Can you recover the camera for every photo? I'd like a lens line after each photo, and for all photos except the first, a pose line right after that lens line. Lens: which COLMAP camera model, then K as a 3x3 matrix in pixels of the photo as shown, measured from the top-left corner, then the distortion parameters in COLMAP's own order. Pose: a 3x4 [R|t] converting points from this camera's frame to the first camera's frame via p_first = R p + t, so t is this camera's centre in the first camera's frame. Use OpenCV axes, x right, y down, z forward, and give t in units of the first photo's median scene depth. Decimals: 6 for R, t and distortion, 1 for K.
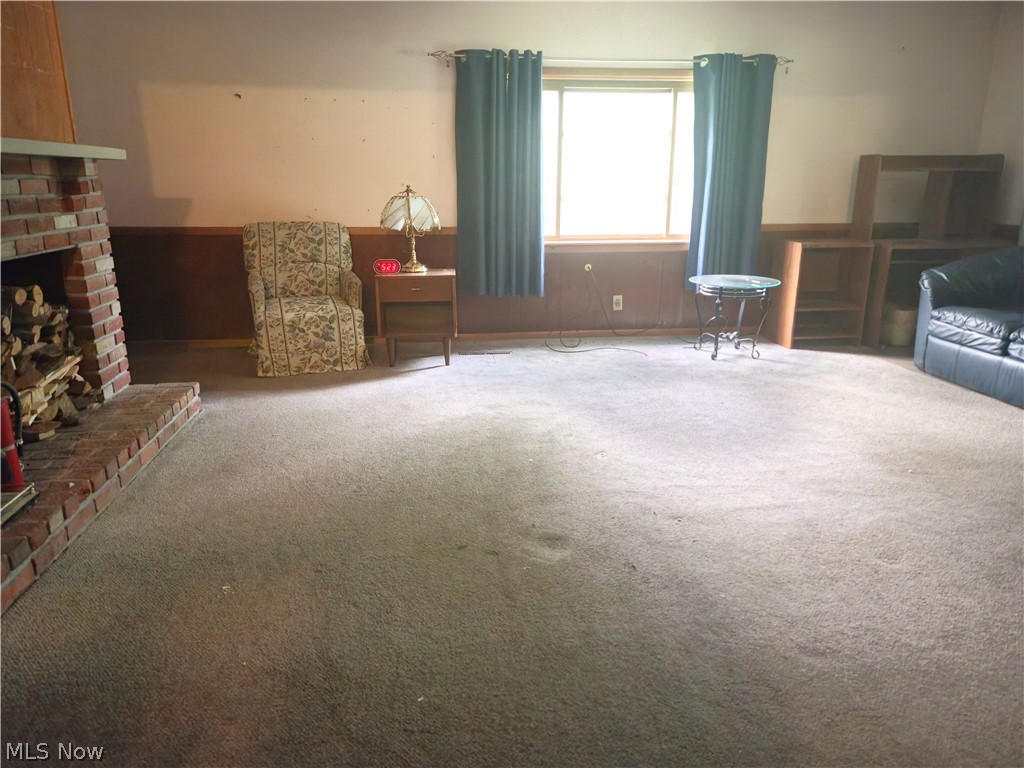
lens RADIAL K [[694.8, 0, 525.9], [0, 694.8, 383.6], [0, 0, 1]] dist [0.059180, -0.049408]
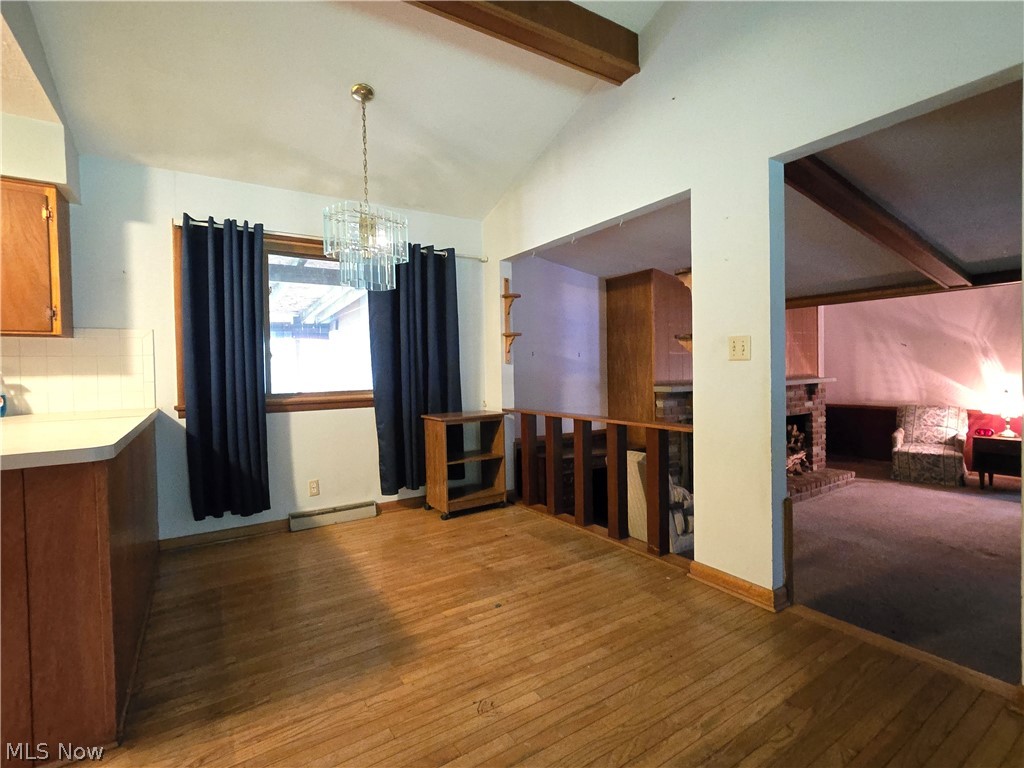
lens RADIAL K [[493.7, 0, 512.0], [0, 493.7, 384.0], [0, 0, 1]] dist [0.000456, 0.000257]
pose [[0.411030, -0.000893, -0.911621, 0.647195], [-0.222511, 0.969656, -0.101275, 0.155015], [0.884049, 0.244473, 0.398359, -0.839798]]
